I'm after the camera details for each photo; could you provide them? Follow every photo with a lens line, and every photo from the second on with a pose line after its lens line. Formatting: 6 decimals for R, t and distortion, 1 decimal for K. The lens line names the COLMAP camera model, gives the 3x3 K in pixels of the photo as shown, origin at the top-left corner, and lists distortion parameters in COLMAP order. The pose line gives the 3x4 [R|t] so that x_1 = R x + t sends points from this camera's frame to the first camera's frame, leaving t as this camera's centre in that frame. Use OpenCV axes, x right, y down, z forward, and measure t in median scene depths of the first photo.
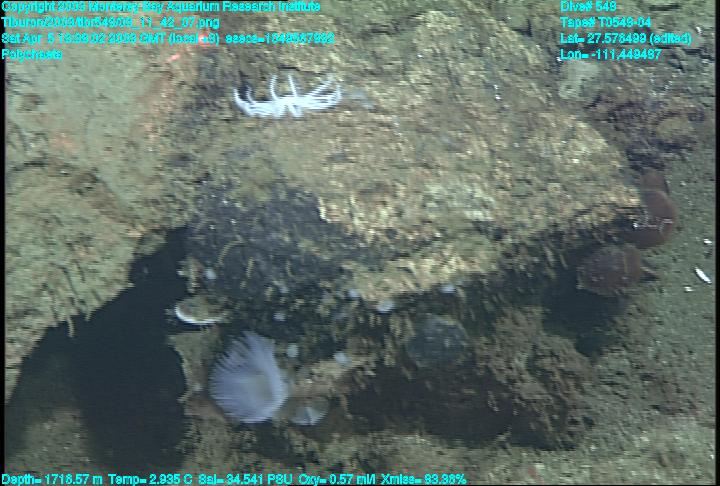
lens RADIAL K [[3062.0, 0, 378.7], [0, 3062.0, 244.2], [0, 0, 1]] dist [0.654955, 0.070173]
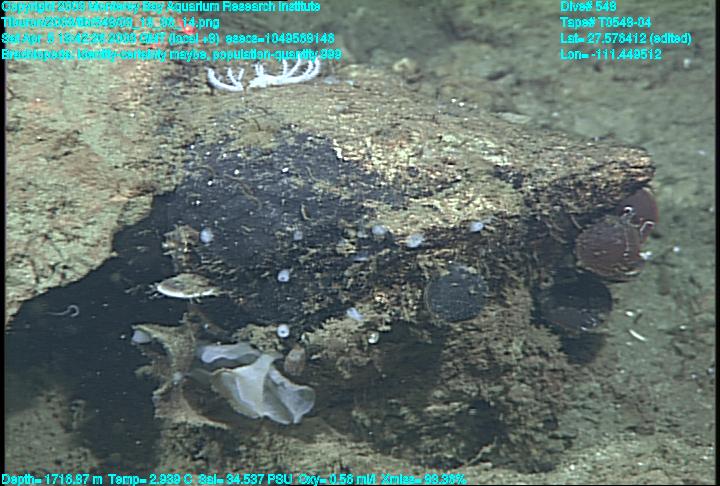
lens RADIAL K [[3062.0, 0, 378.7], [0, 3062.0, 244.2], [0, 0, 1]] dist [0.654955, 0.070173]
pose [[0.985858, 0.002629, 0.167562, -0.162309], [0.030835, 0.979960, -0.196795, 0.201120], [-0.164721, 0.199179, 0.966020, 0.090629]]
